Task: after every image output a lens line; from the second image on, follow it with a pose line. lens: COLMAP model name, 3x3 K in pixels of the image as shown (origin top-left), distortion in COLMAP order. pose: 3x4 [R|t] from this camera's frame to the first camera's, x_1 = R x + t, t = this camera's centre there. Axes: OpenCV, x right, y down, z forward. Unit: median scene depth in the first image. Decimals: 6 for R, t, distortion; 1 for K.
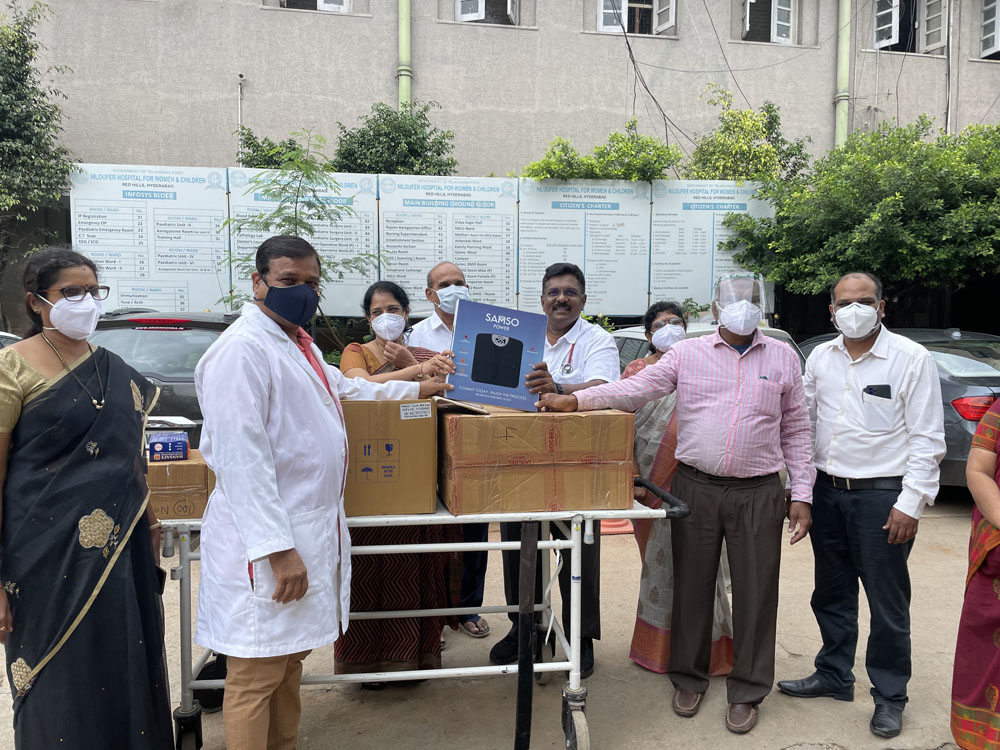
lens RADIAL K [[759.3, 0, 493.2], [0, 759.3, 385.6], [0, 0, 1]] dist [0.084315, -0.117683]
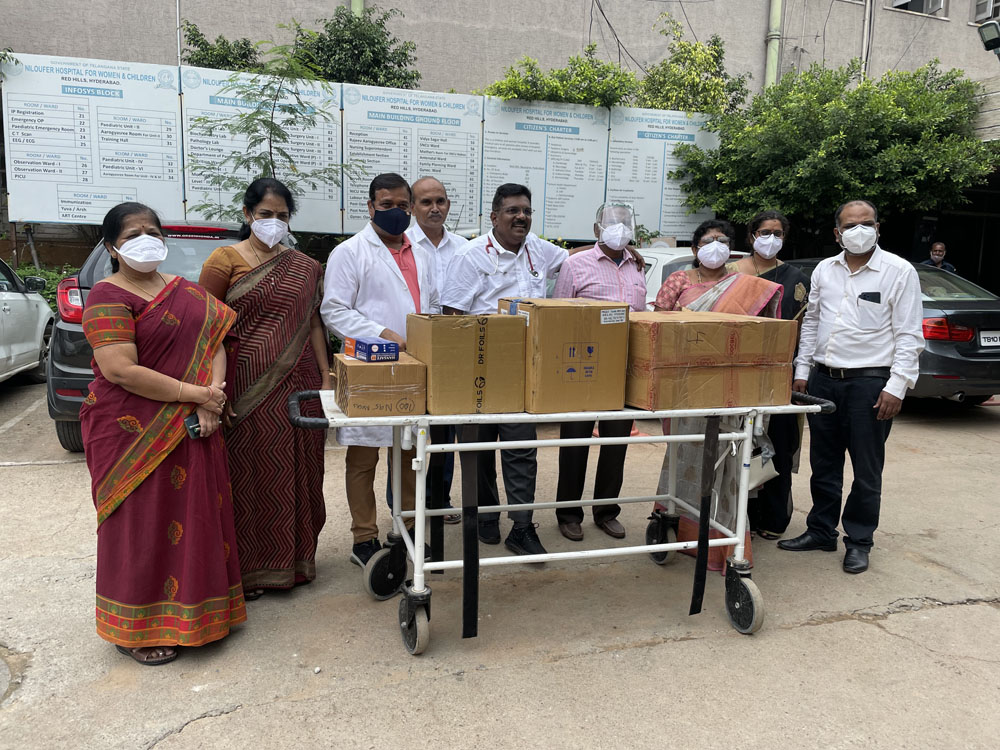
lens RADIAL K [[762.7, 0, 500.5], [0, 762.7, 368.7], [0, 0, 1]] dist [0.084391, -0.117583]
pose [[0.985789, 0.000512, 0.167990, -0.108921], [-0.013110, 0.997180, 0.073895, 0.006988], [-0.167478, -0.075047, 0.983015, -0.013650]]
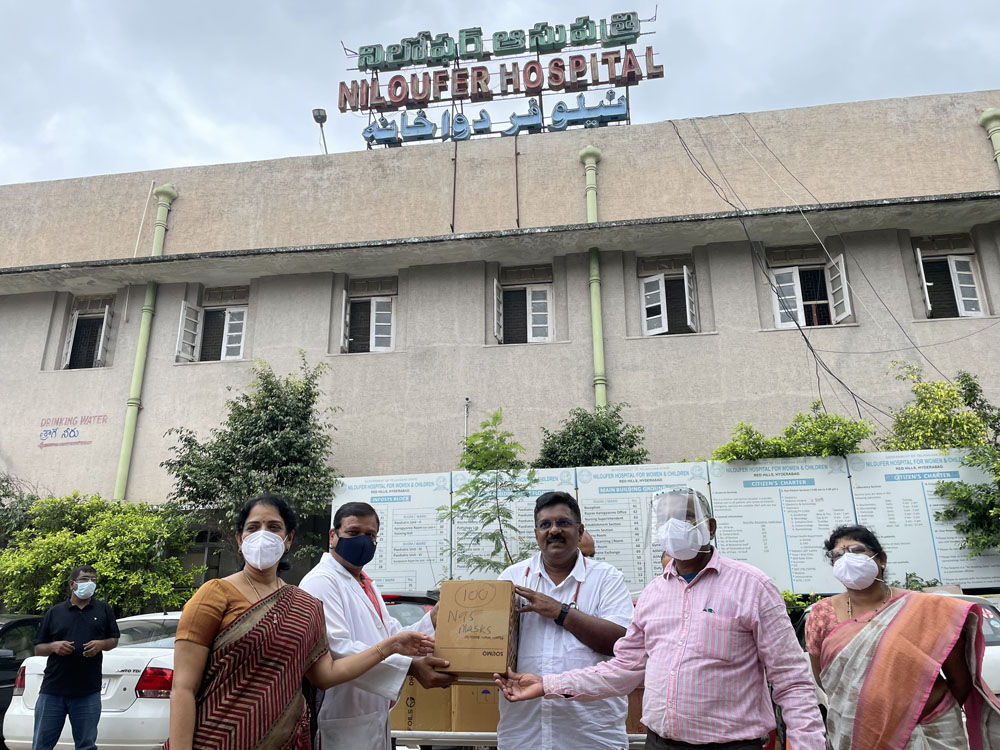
lens RADIAL K [[766.5, 0, 490.6], [0, 766.5, 376.9], [0, 0, 1]] dist [0.098091, -0.144757]
pose [[0.952409, -0.107128, -0.285378, 0.063670], [-0.009142, 0.925749, -0.378027, 0.028283], [0.304686, 0.362646, 0.880713, -0.082049]]
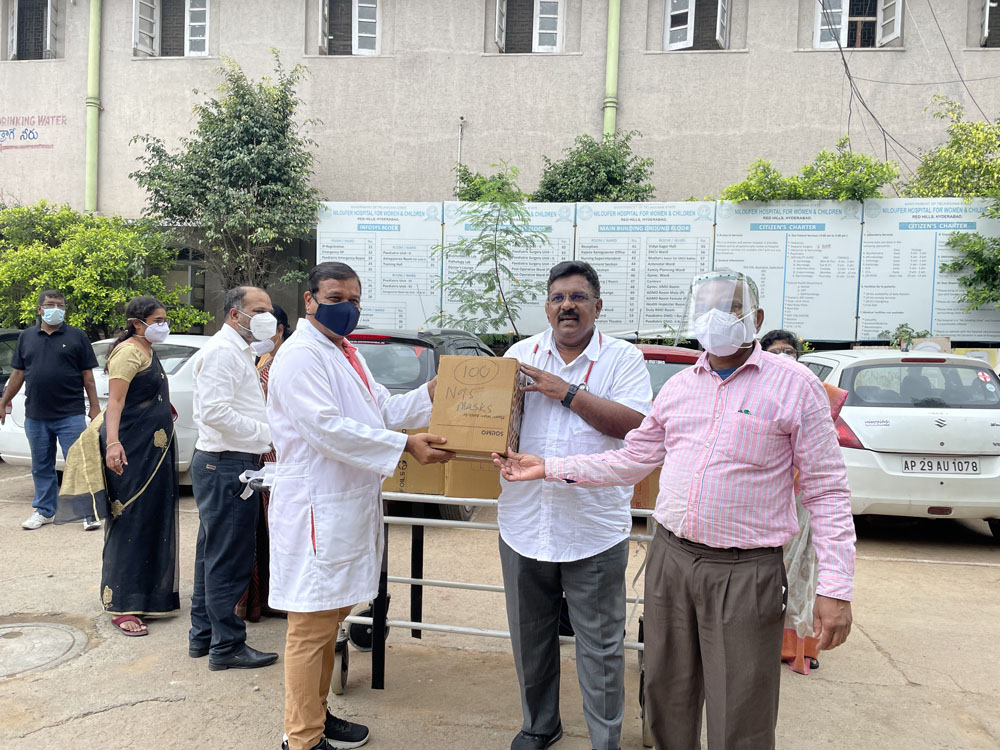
lens RADIAL K [[763.1, 0, 492.9], [0, 763.1, 385.2], [0, 0, 1]] dist [0.084827, -0.119632]
pose [[0.959038, 0.039414, -0.280524, 0.043869], [-0.047112, 0.998674, -0.020750, 0.003671], [0.279334, 0.033116, 0.959623, -0.041667]]
